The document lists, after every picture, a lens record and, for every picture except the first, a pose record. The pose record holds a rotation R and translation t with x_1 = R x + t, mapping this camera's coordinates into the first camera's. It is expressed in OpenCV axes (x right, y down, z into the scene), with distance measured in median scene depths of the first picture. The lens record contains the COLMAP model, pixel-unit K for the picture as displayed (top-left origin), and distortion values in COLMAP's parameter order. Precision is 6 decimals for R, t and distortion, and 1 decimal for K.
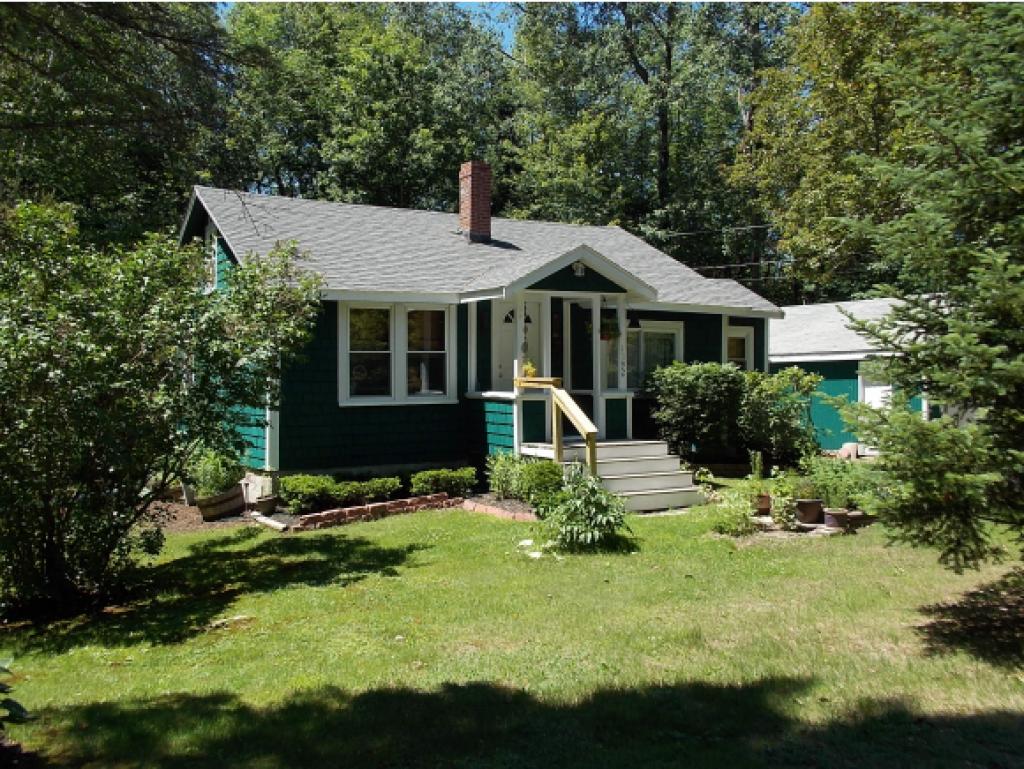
lens RADIAL K [[918.7, 0, 512.0], [0, 918.7, 384.5], [0, 0, 1]] dist [0.106199, -0.237301]
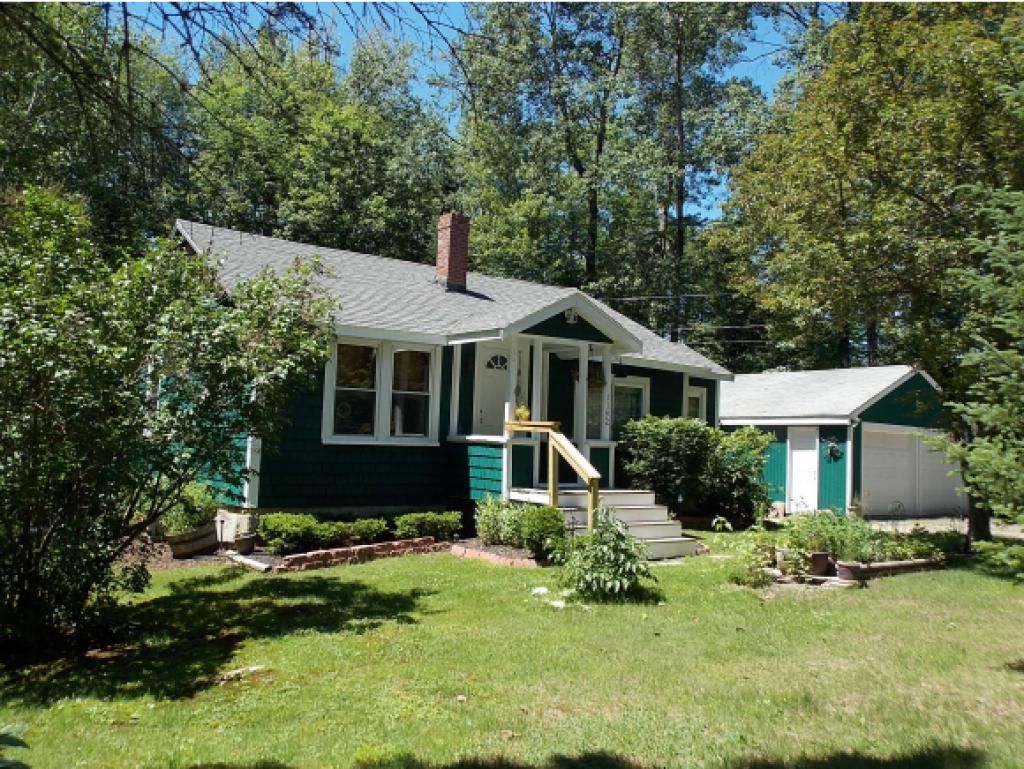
lens RADIAL K [[842.5, 0, 512.0], [0, 842.5, 384.5], [0, 0, 1]] dist [0.009686, -0.093746]
pose [[0.994104, 0.045828, 0.098270, -0.082781], [-0.038622, 0.996509, -0.074019, 0.020557], [-0.101319, 0.069787, 0.992403, 0.102194]]
